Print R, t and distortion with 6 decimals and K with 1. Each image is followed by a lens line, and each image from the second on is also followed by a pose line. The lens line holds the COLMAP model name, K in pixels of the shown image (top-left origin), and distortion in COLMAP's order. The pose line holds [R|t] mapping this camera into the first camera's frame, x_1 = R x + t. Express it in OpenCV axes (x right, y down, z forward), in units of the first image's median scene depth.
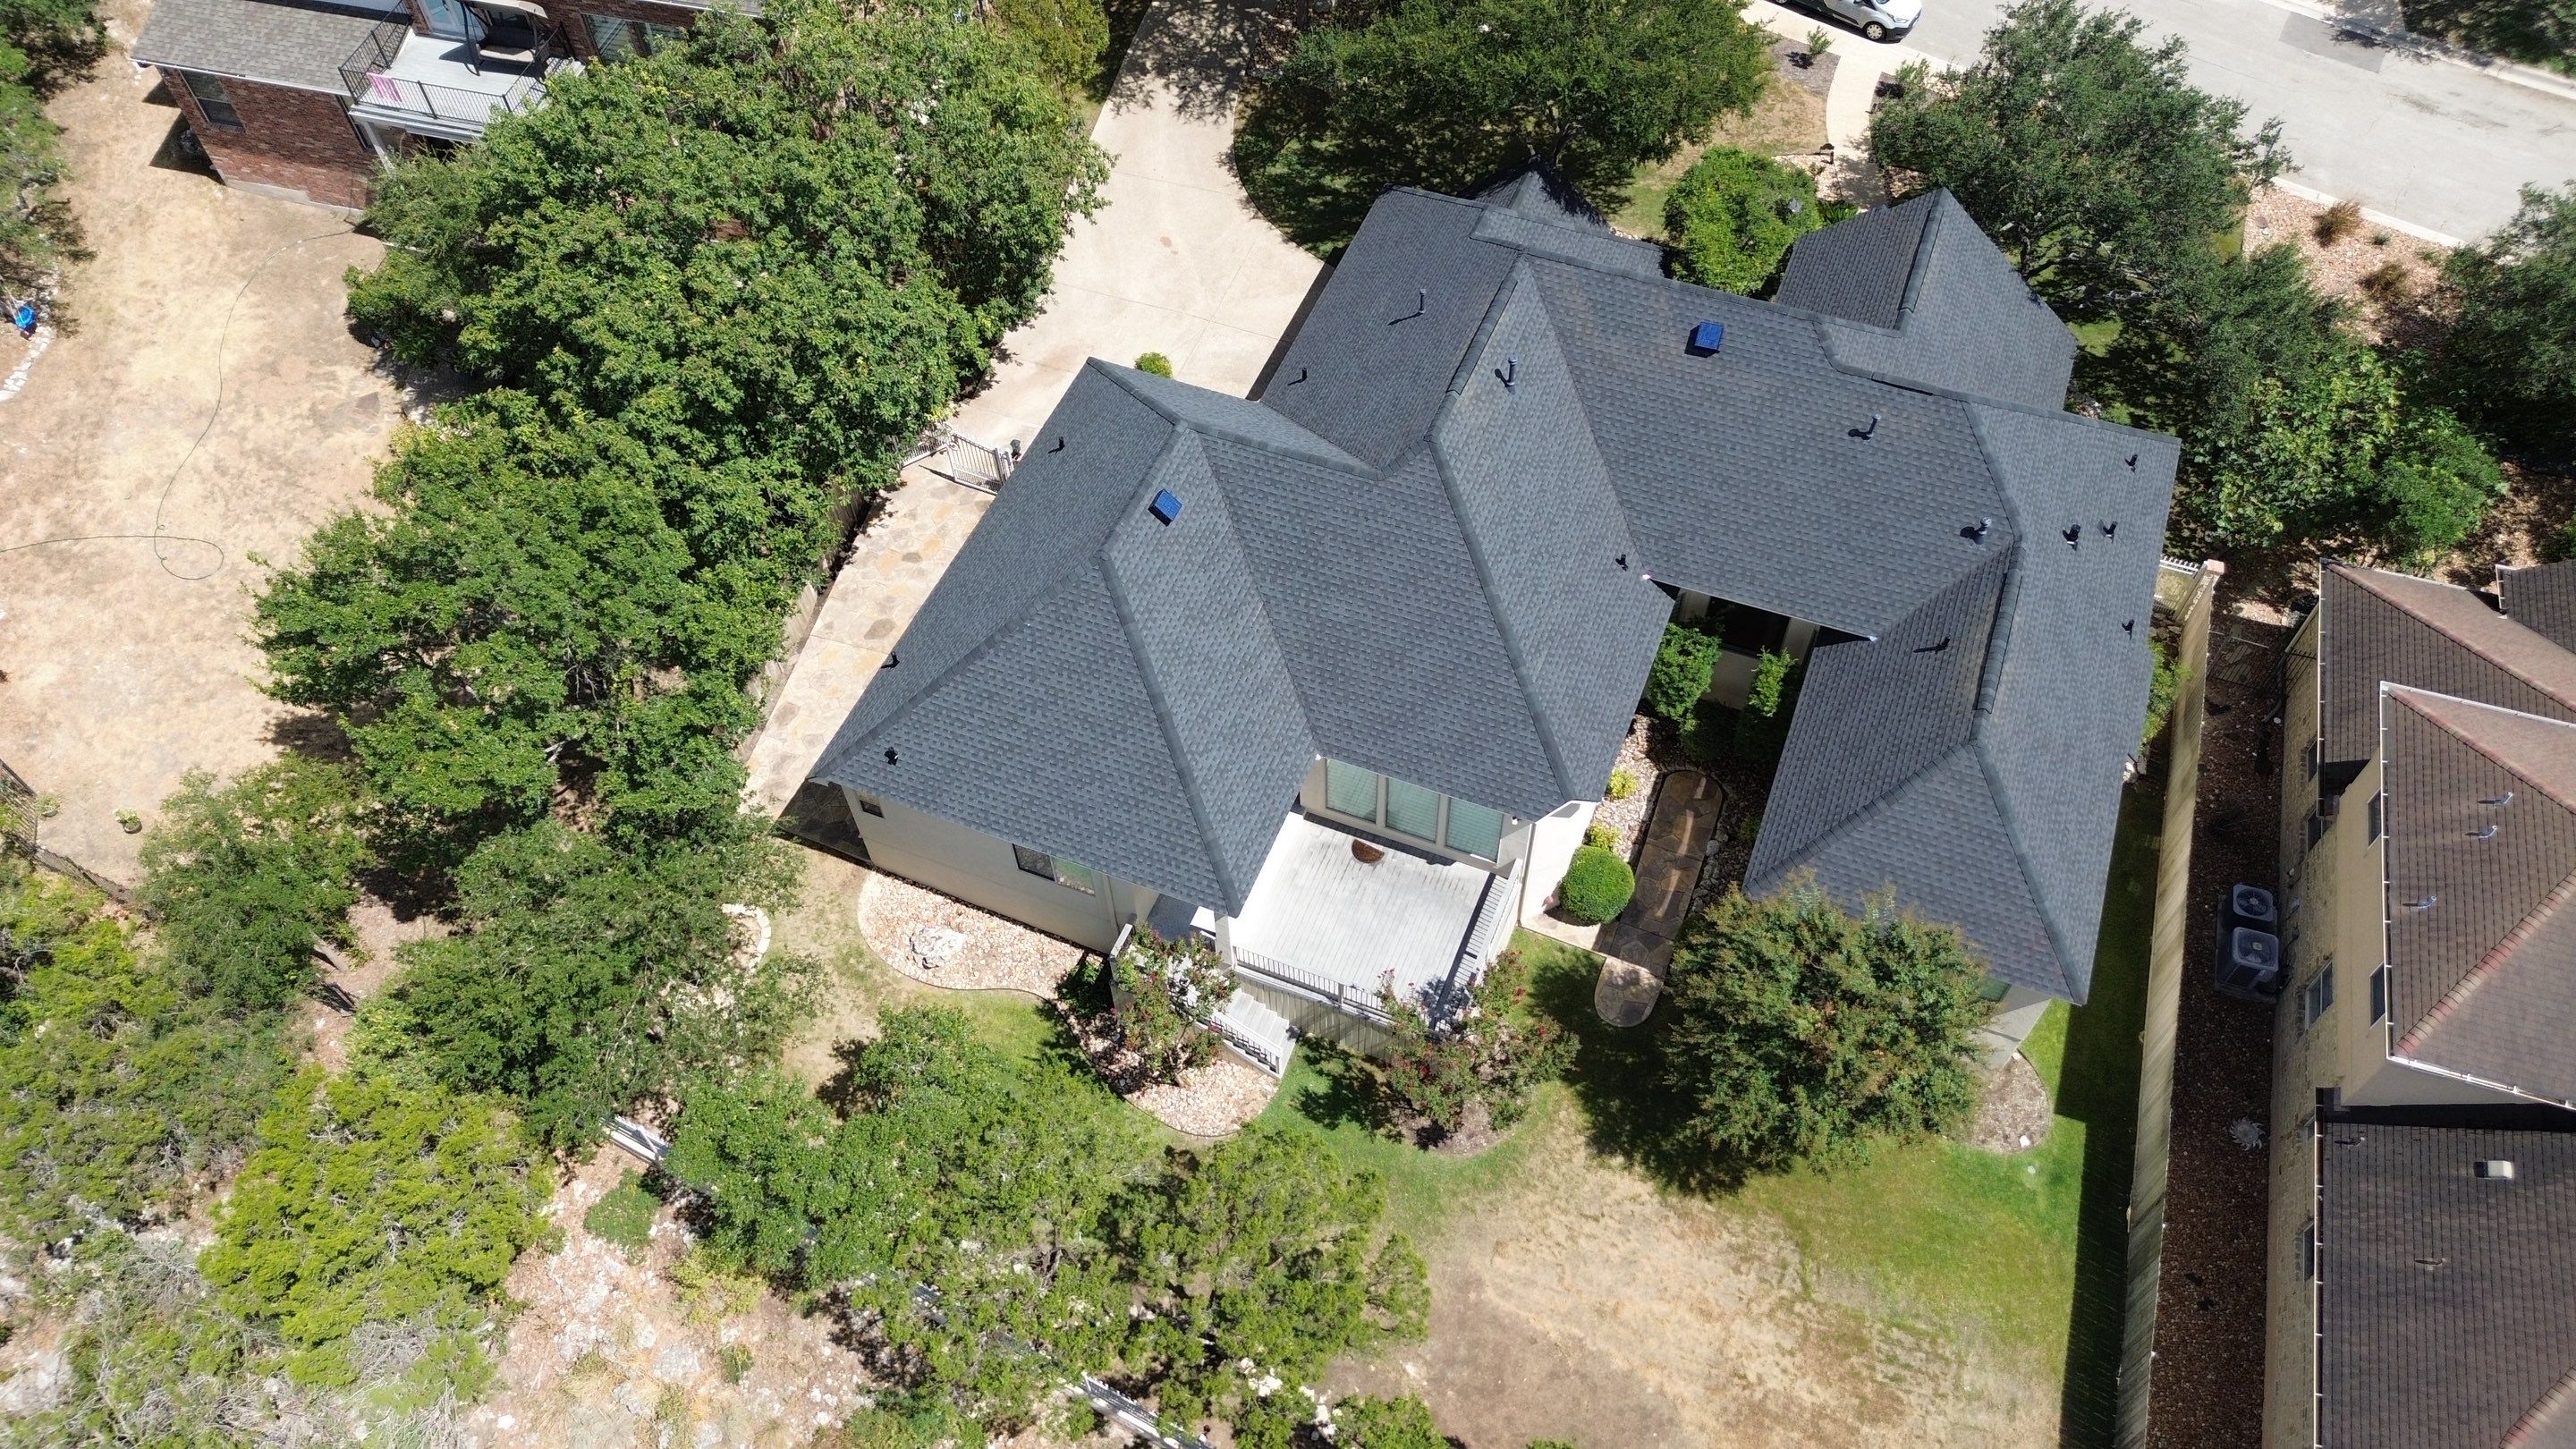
lens RADIAL K [[1825.8, 0, 1298.9], [0, 1825.8, 725.0], [0, 0, 1]] dist [0.071025, -0.069989]
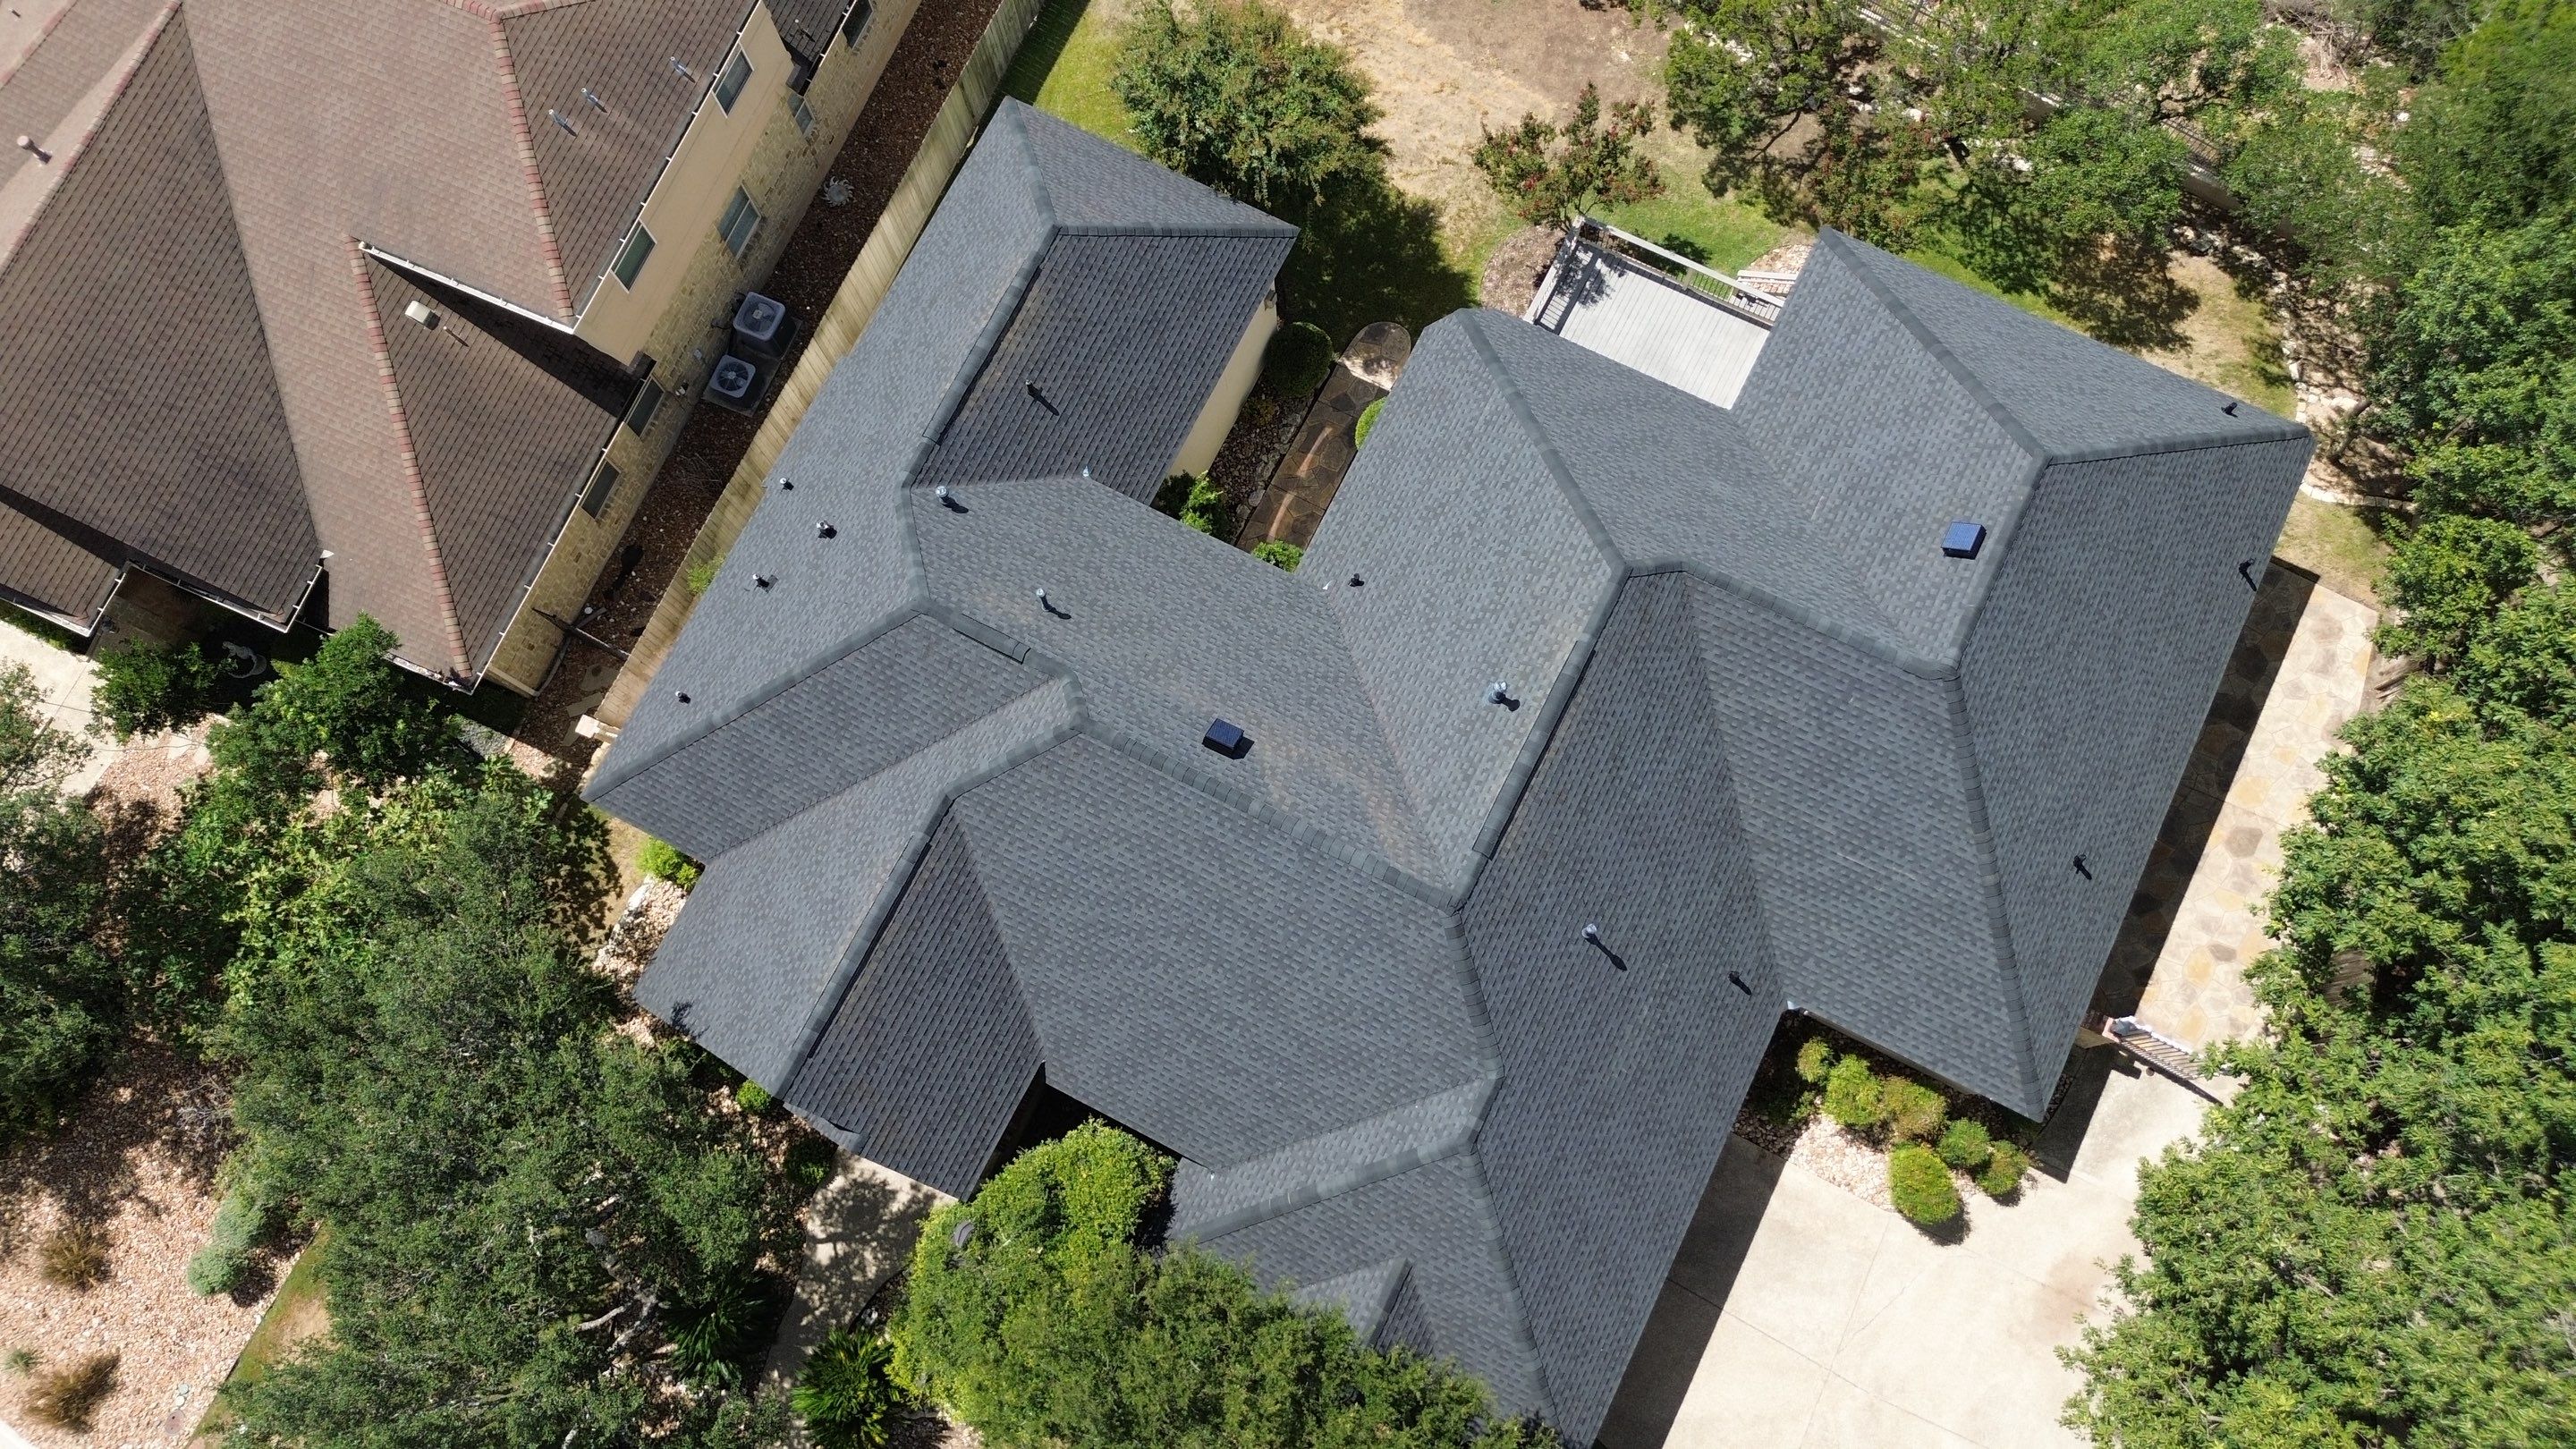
lens RADIAL K [[1825.8, 0, 1298.9], [0, 1825.8, 725.0], [0, 0, 1]] dist [0.071025, -0.069989]
pose [[-0.995251, -0.076020, 0.060803, 0.152254], [0.095345, -0.635301, 0.766356, -0.782274], [-0.019631, 0.768514, 0.639532, 0.541887]]
